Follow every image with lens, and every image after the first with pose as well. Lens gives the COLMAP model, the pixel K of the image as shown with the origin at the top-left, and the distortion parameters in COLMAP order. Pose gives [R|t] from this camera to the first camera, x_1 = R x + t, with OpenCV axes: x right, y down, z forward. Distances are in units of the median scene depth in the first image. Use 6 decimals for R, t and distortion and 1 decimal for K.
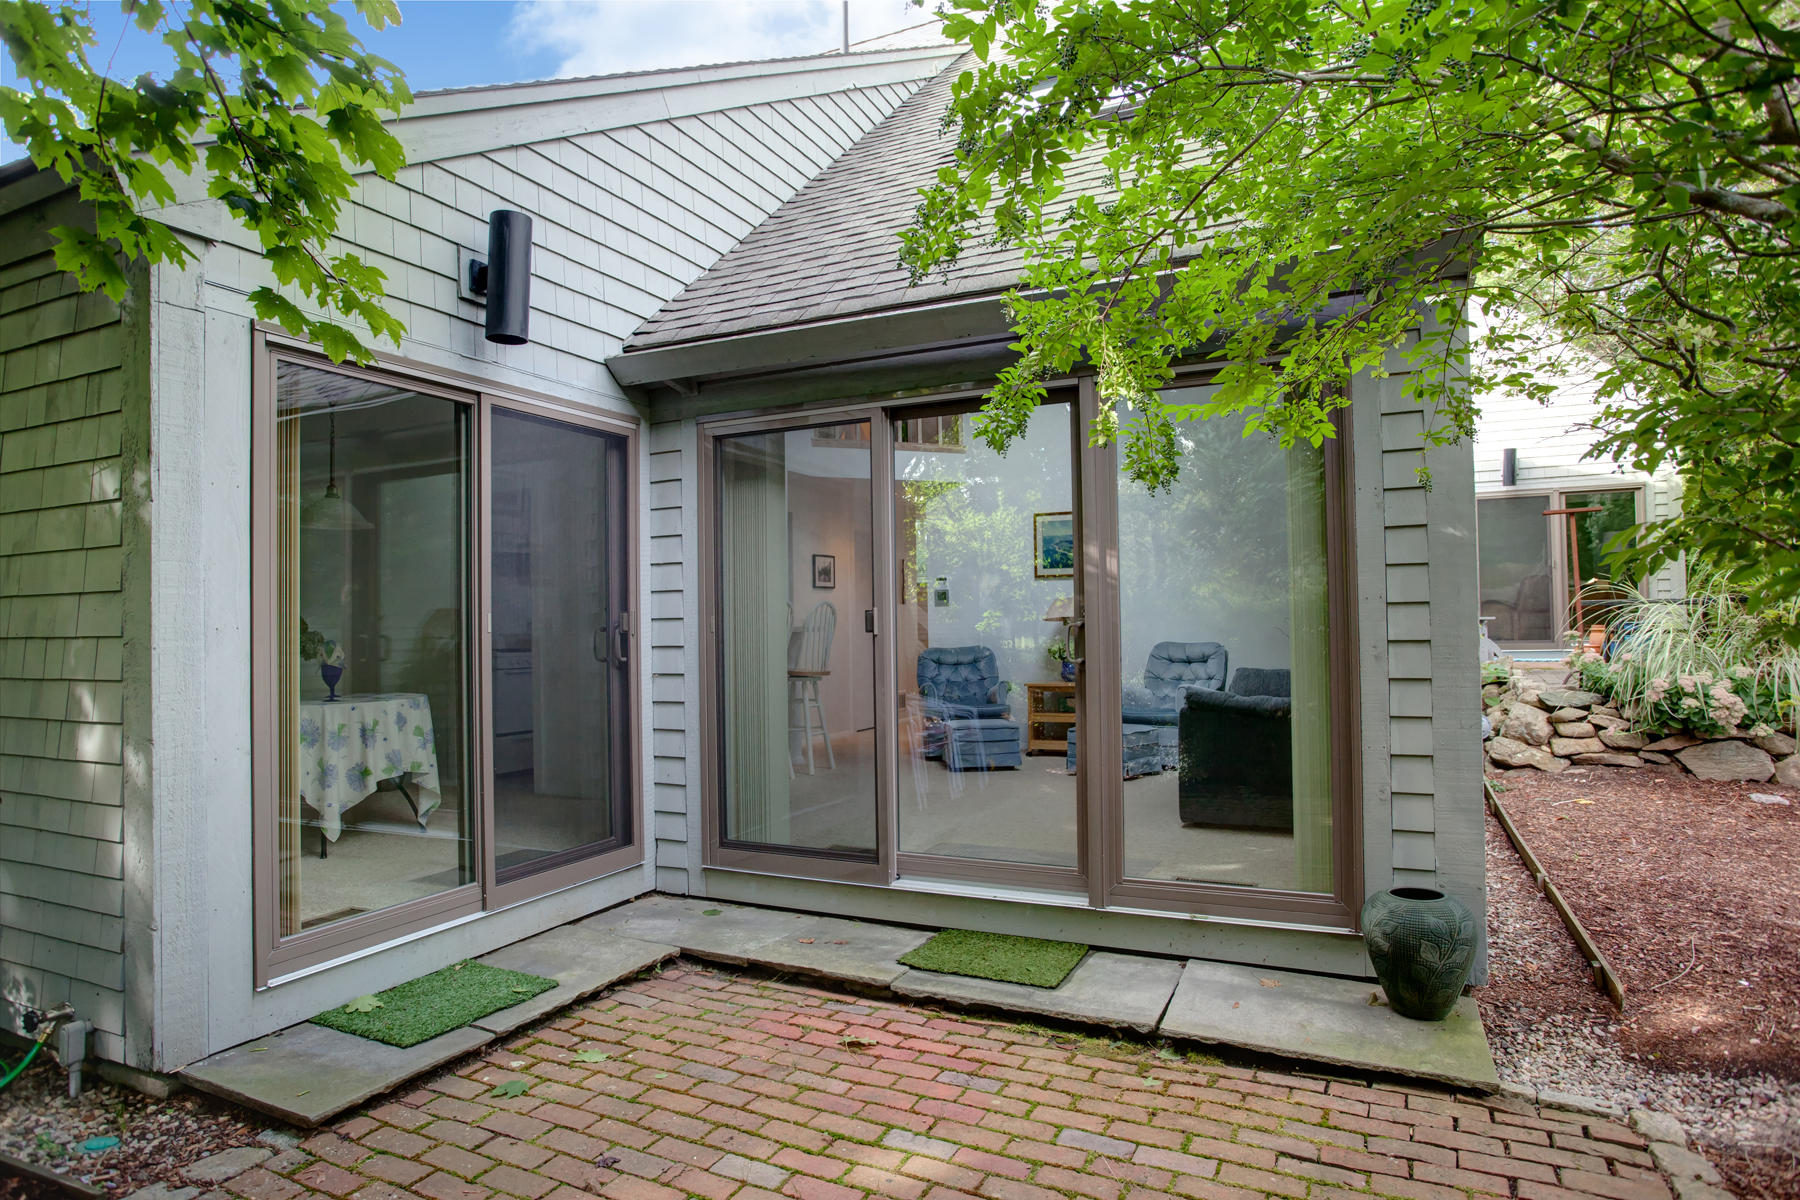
lens RADIAL K [[1085.7, 0, 818.1], [0, 1085.7, 615.9], [0, 0, 1]] dist [-0.026221, 0.017438]
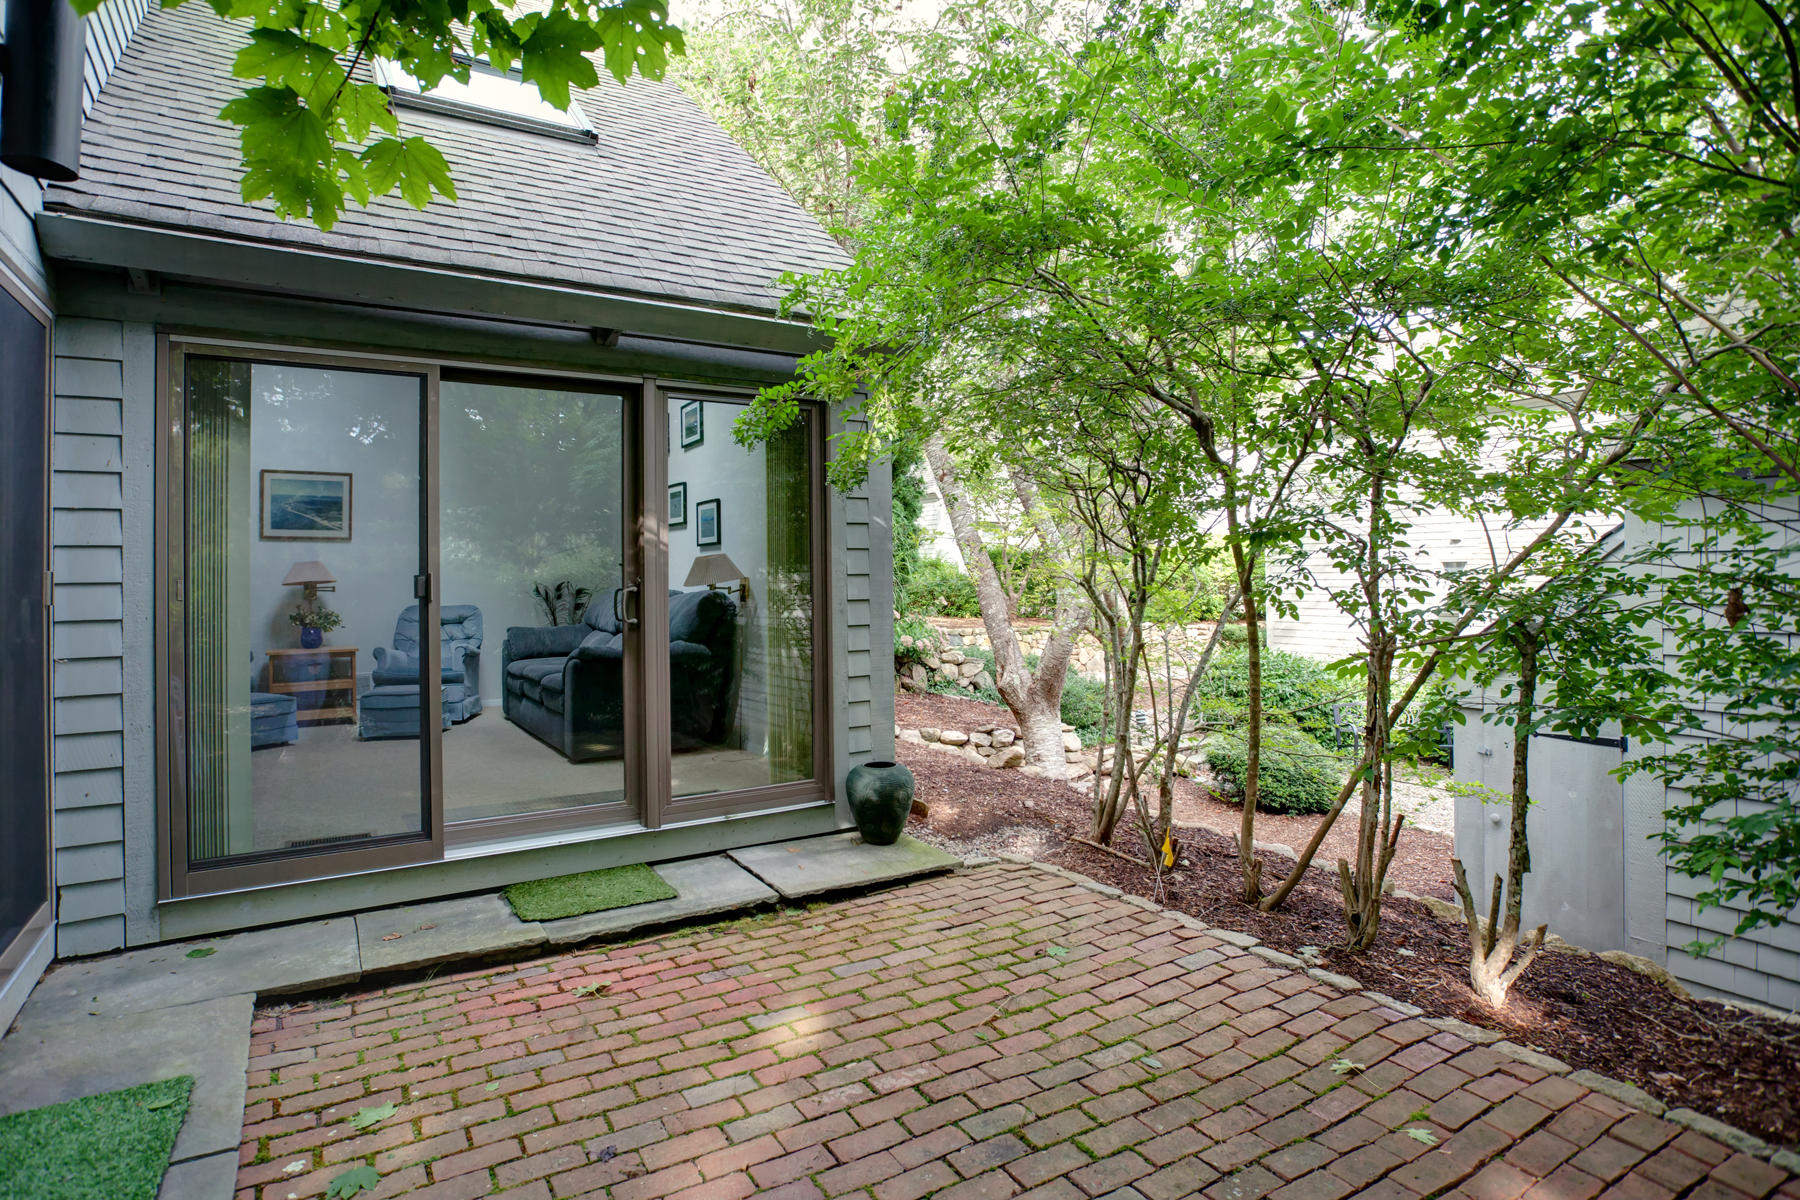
lens RADIAL K [[990.6, 0, 905.3], [0, 990.6, 586.0], [0, 0, 1]] dist [-0.022931, 0.010597]
pose [[0.468032, 0.004812, 0.883699, -0.669031], [-0.014460, 0.999893, 0.002214, -0.009160], [-0.883593, -0.013814, 0.468051, 0.276667]]
